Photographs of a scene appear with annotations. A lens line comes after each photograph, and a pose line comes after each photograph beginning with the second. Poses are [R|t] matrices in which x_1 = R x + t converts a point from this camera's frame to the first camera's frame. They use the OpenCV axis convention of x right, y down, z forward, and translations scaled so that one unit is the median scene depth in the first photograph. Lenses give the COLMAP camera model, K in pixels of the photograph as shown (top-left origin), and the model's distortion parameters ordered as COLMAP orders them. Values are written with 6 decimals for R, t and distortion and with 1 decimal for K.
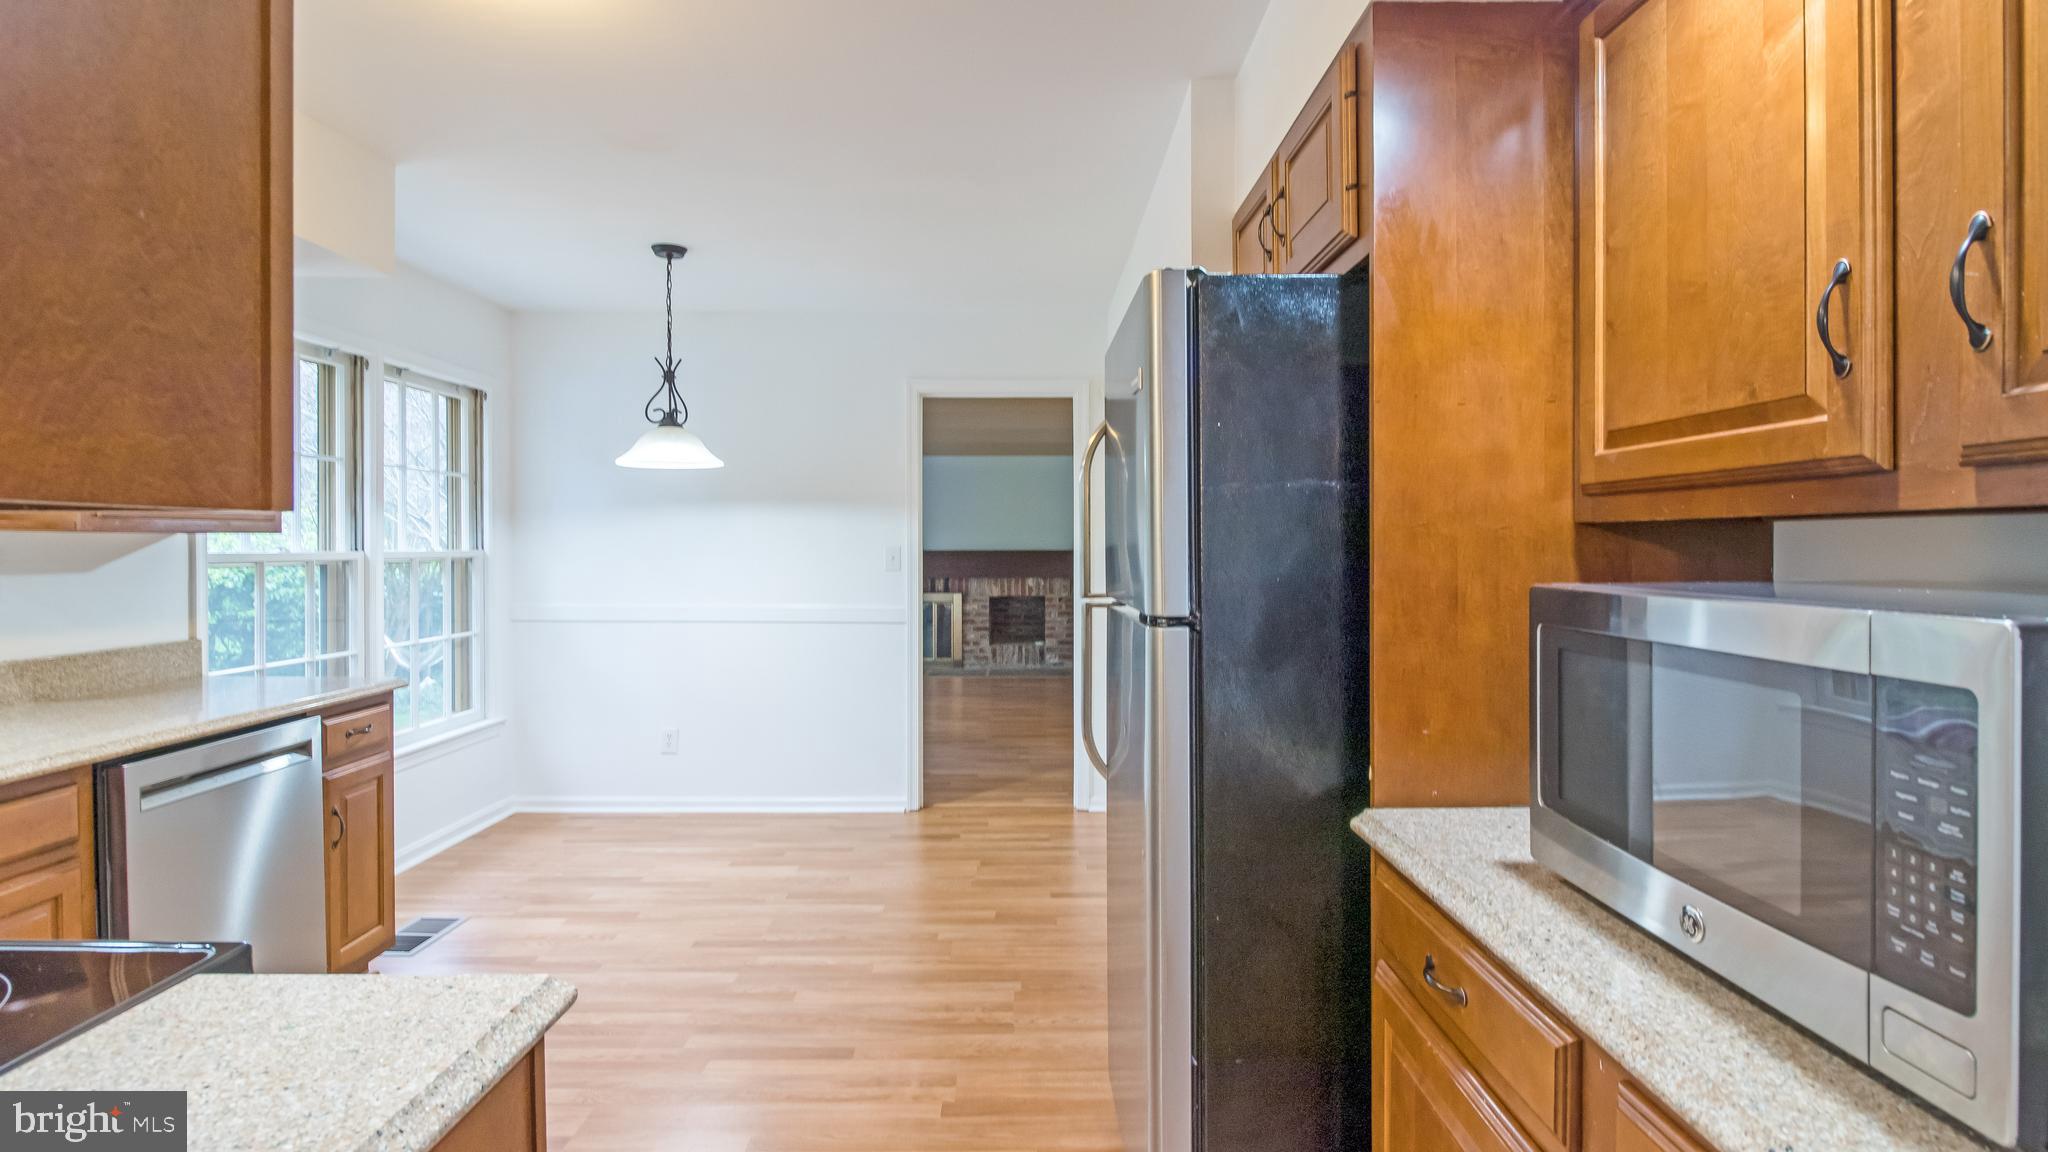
lens RADIAL K [[981.6, 0, 1029.5], [0, 981.6, 560.6], [0, 0, 1]] dist [-0.003290, -0.000638]
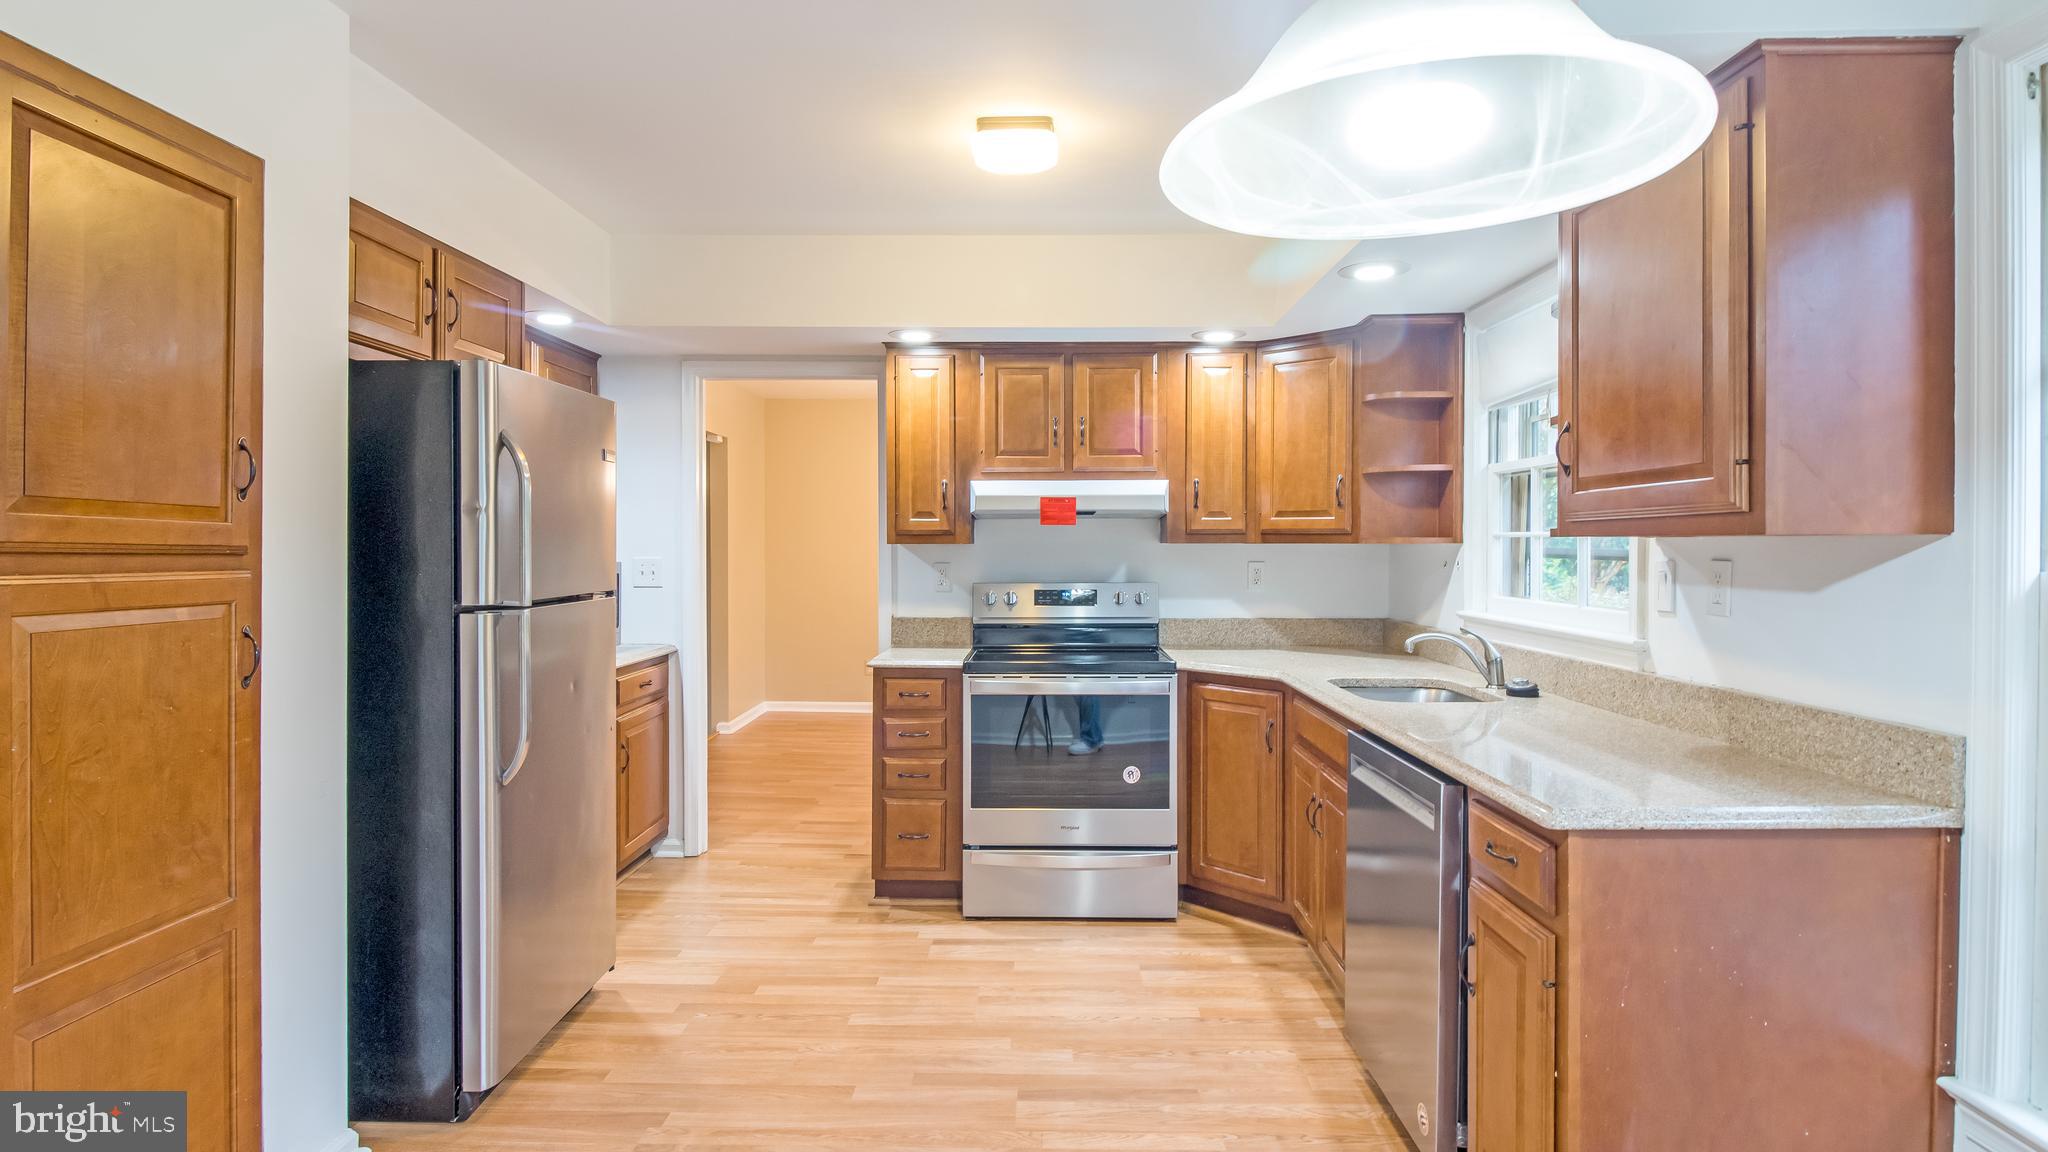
lens RADIAL K [[1047.2, 0, 1020.4], [0, 1047.2, 534.1], [0, 0, 1]] dist [-0.002430, -0.001159]
pose [[-0.999814, -0.001582, 0.019235, -0.454083], [-0.001579, 0.999999, 0.000178, -0.033322], [-0.019235, 0.000147, -0.999815, 1.985477]]
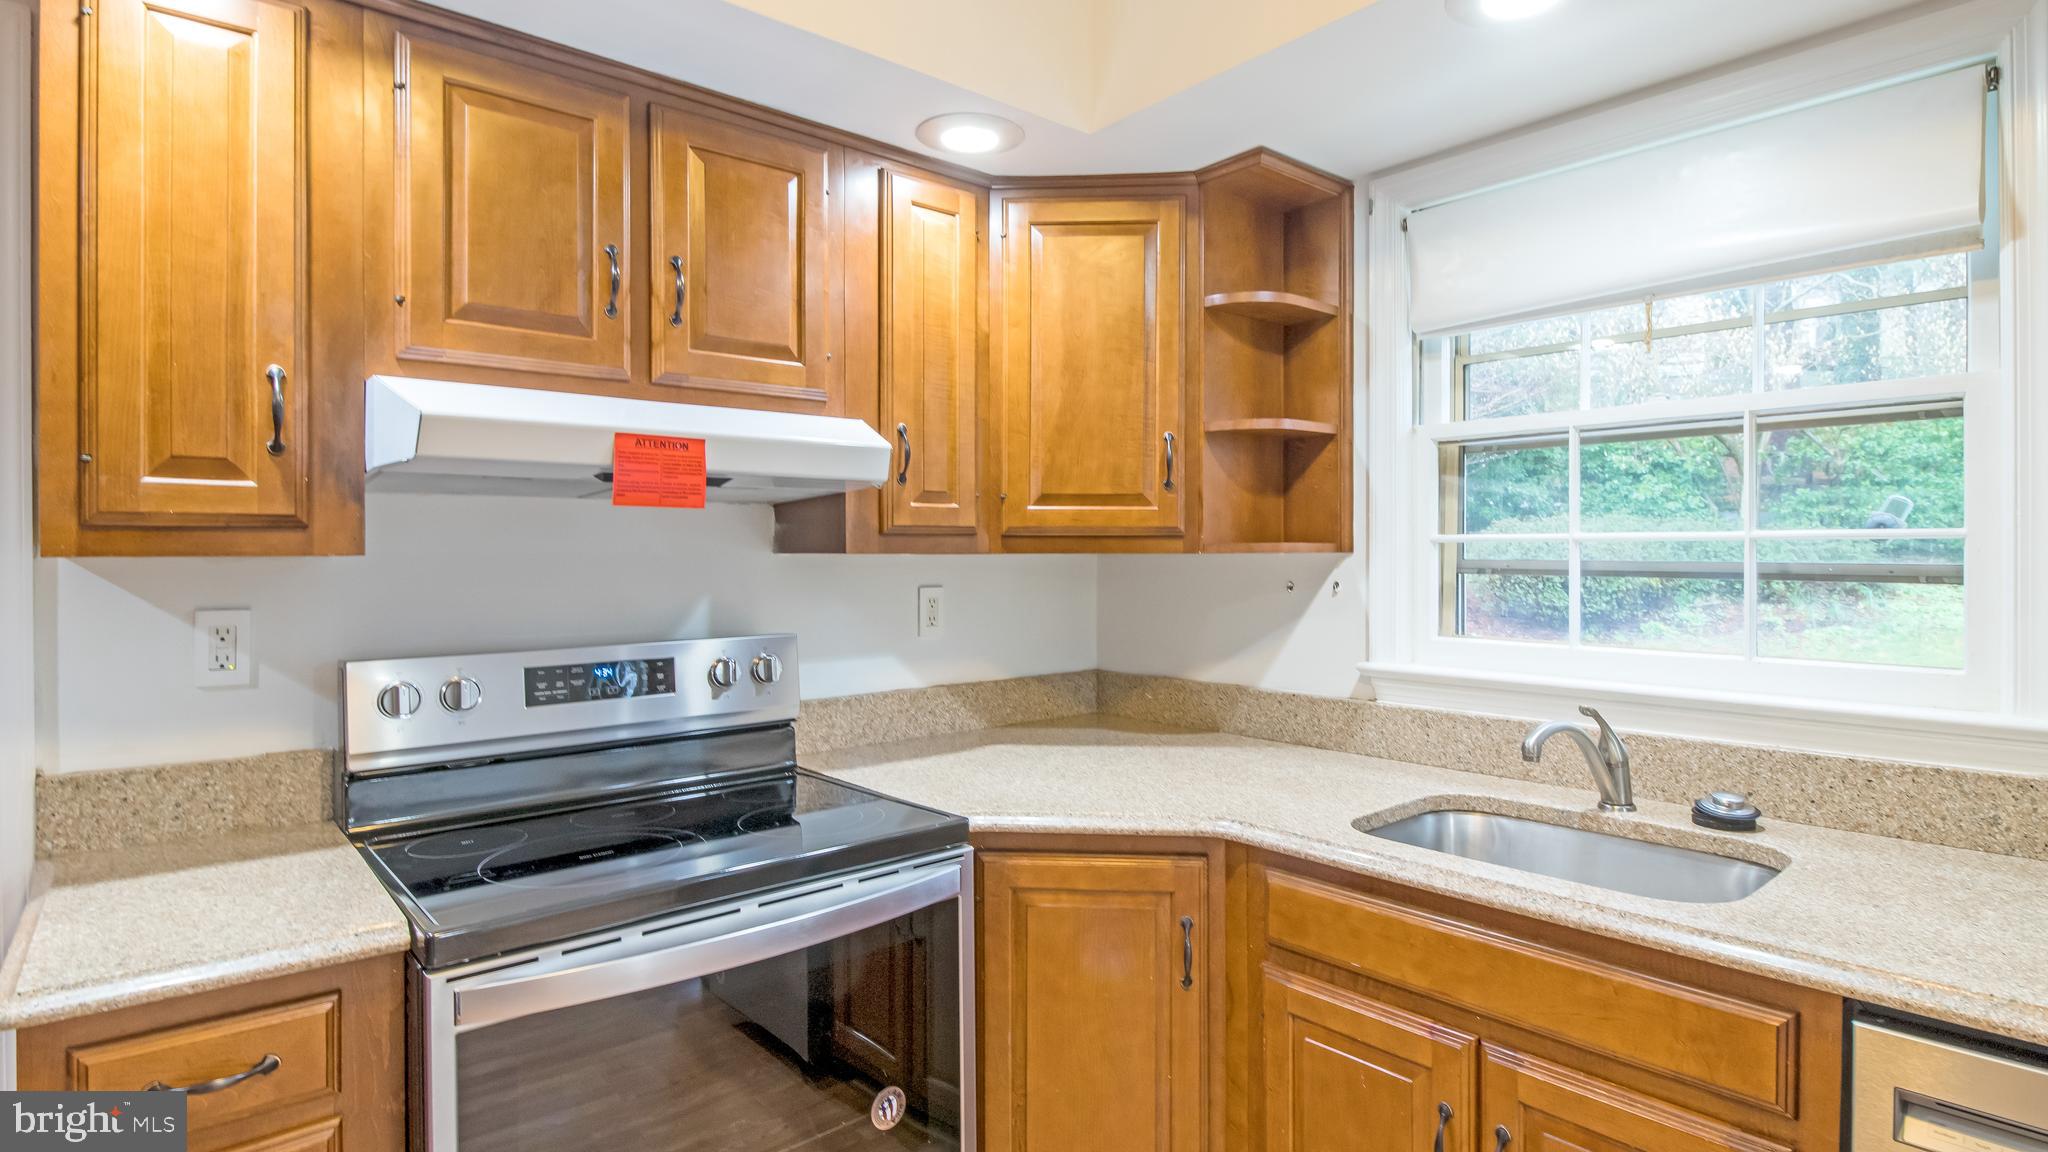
lens RADIAL K [[1028.8, 0, 1025.2], [0, 1028.8, 554.4], [0, 0, 1]] dist [-0.004093, -0.001643]
pose [[-0.757282, 0.000086, -0.653089, -0.208584], [-0.005350, 0.999966, 0.006335, -0.021989], [0.653067, 0.008291, -0.757255, 0.824556]]
